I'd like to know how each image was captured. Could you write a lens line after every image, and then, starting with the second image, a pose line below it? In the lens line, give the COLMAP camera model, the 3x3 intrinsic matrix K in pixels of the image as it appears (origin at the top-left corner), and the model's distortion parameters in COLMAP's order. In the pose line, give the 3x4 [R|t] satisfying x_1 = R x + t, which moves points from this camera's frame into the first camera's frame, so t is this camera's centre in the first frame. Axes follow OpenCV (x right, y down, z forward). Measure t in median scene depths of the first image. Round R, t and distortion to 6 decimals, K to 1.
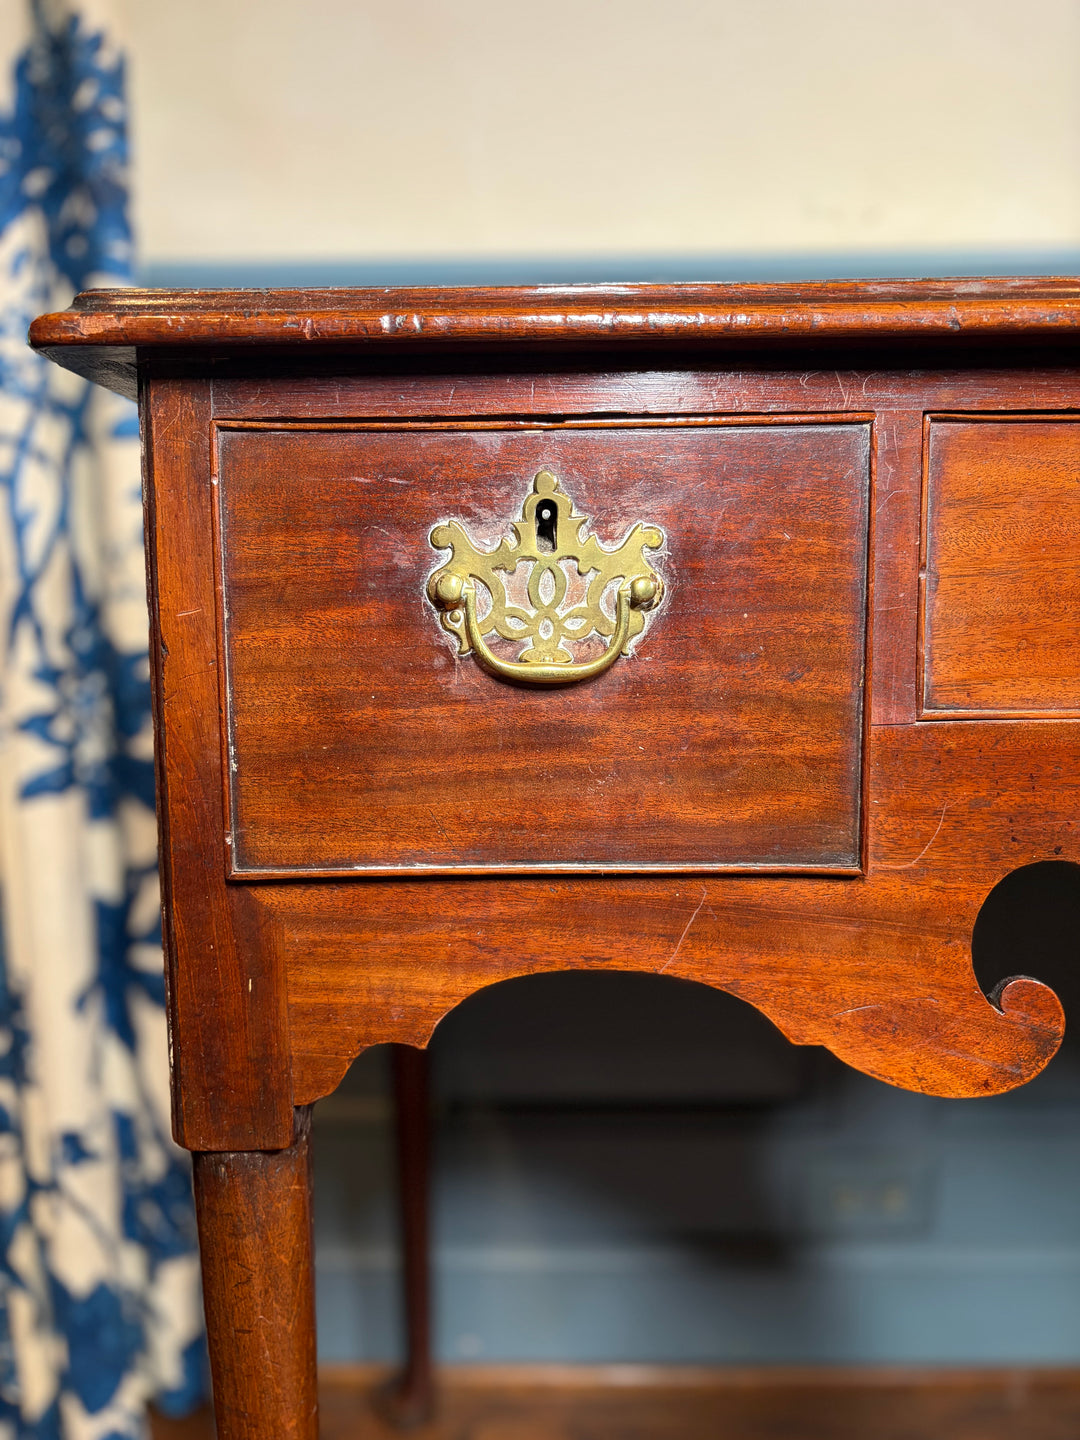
lens RADIAL K [[1053.5, 0, 539.7], [0, 1053.5, 651.5], [0, 0, 1]] dist [-0.004276, 0.001952]
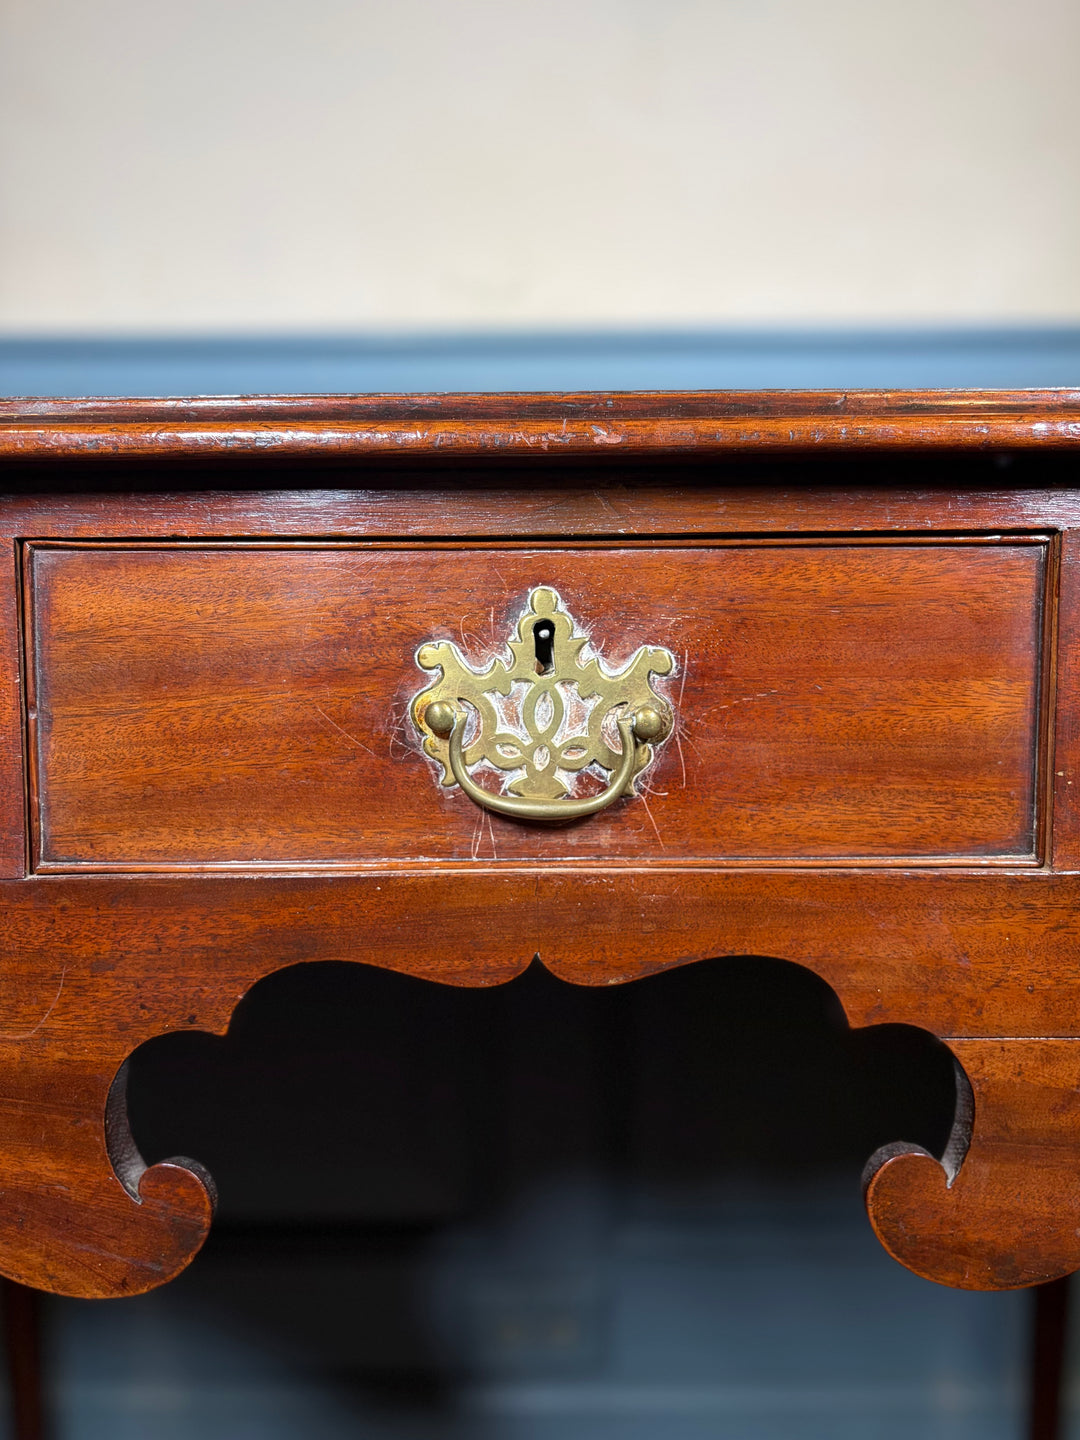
lens RADIAL K [[1124.5, 0, 541.3], [0, 1124.5, 717.5], [0, 0, 1]] dist [-0.012629, 0.003691]
pose [[0.999954, 0.002776, 0.009225, 0.783968], [-0.002261, 0.998463, -0.055382, -0.016896], [-0.009365, 0.055359, 0.998423, 0.021192]]
